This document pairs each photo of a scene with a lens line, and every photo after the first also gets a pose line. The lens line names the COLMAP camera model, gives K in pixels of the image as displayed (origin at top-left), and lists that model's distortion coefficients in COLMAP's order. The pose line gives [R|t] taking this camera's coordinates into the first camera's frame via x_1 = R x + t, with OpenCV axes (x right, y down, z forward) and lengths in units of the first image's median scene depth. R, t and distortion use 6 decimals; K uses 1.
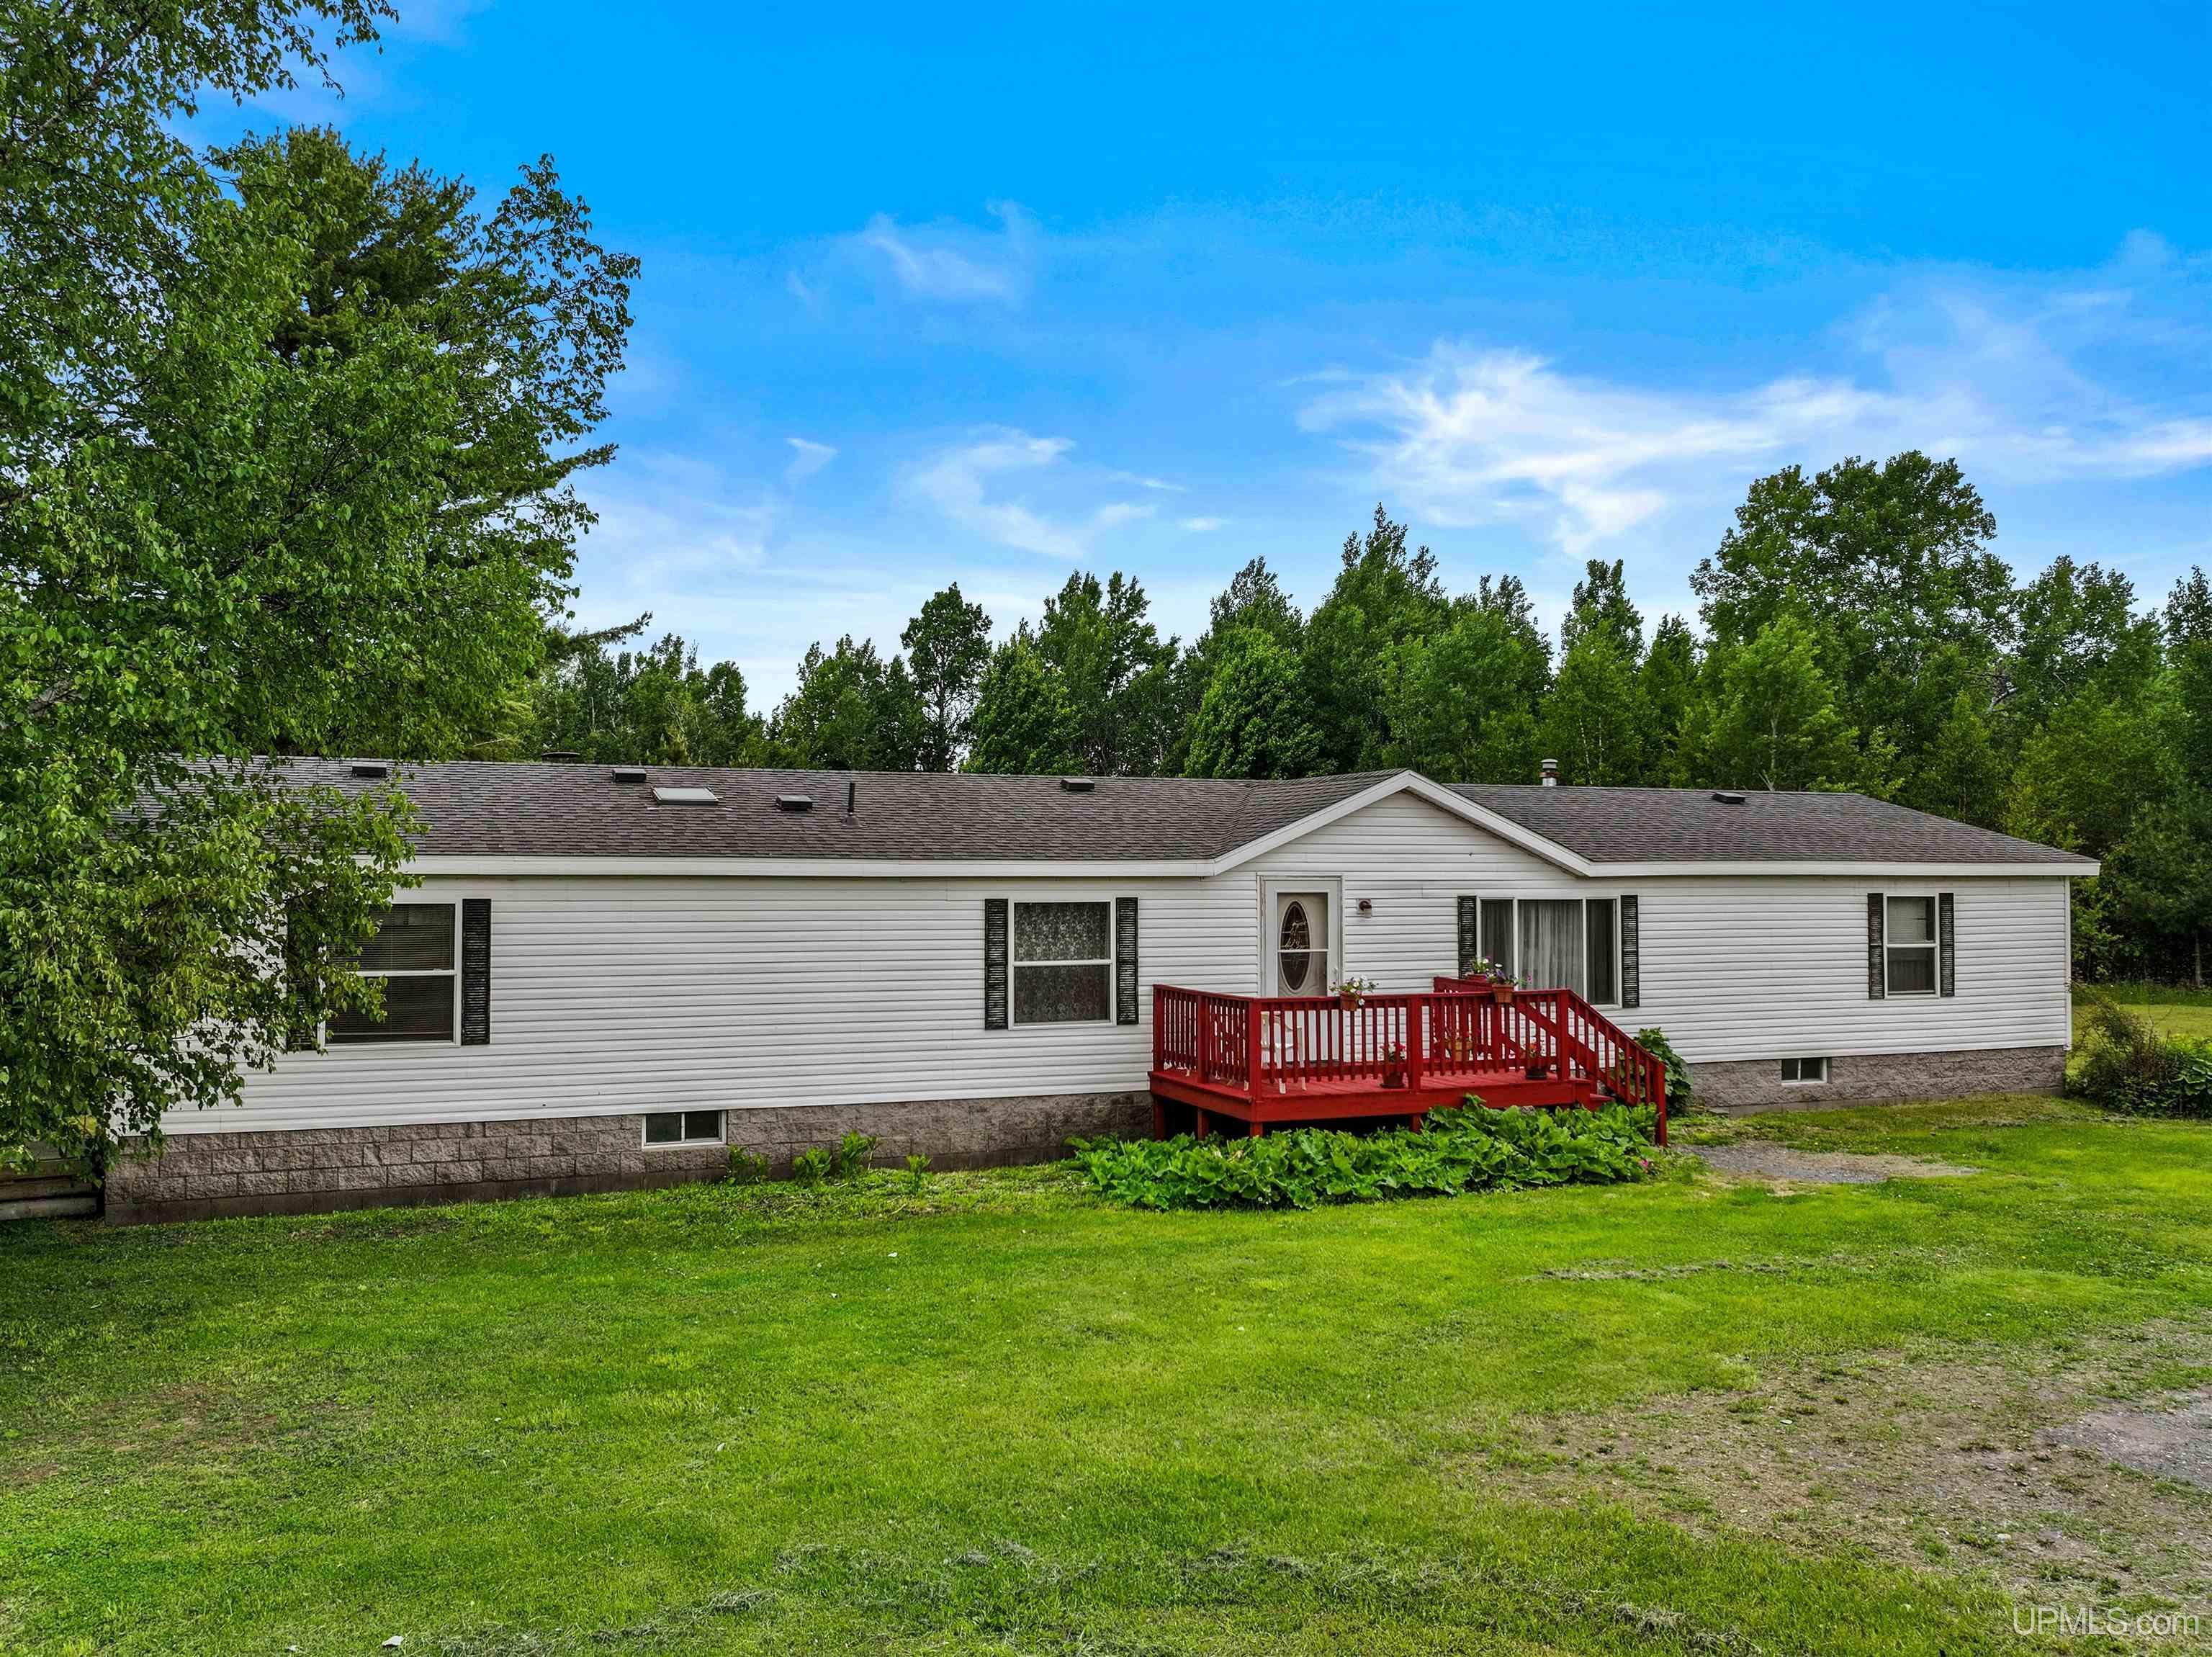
lens RADIAL K [[1805.5, 0, 1111.6], [0, 1805.5, 832.6], [0, 0, 1]] dist [-0.005533, -0.005505]
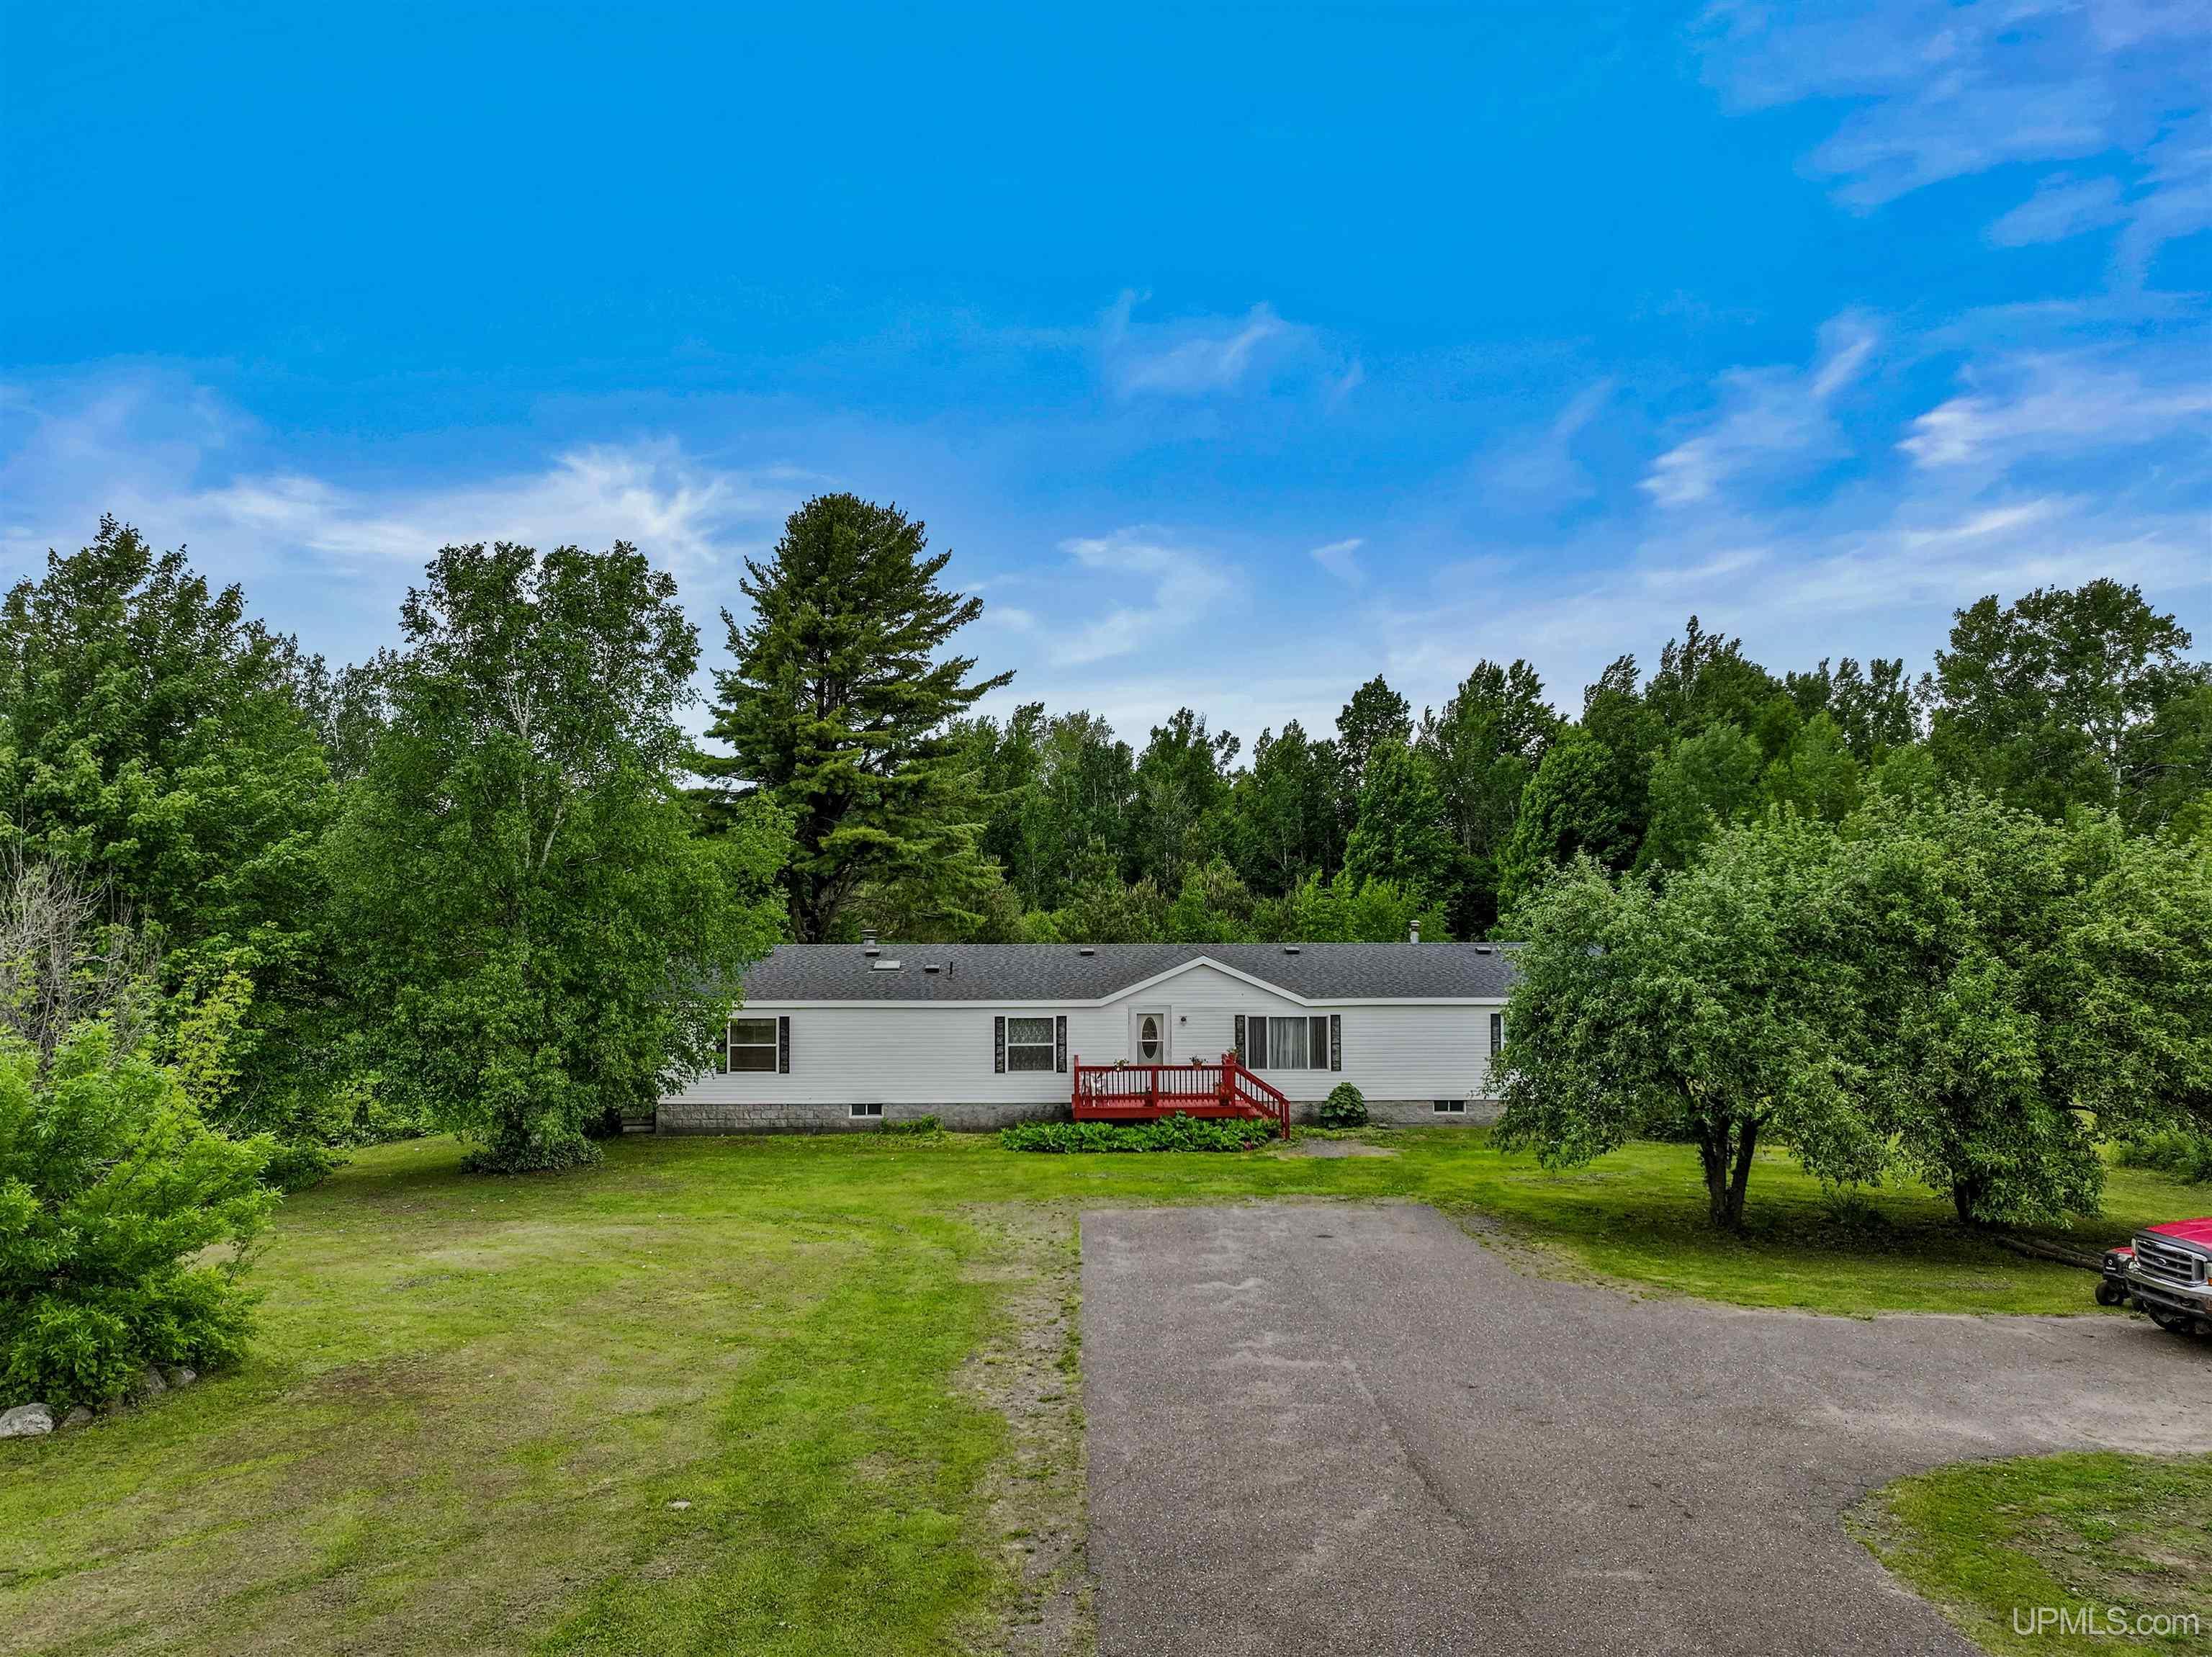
lens RADIAL K [[1805.5, 0, 1120.6], [0, 1805.5, 826.8], [0, 0, 1]] dist [-0.005533, -0.005505]
pose [[0.941043, -0.007862, -0.338196, 0.760622], [0.008544, 0.999963, 0.000527, -0.180920], [0.338179, -0.003386, 0.941076, -0.981902]]
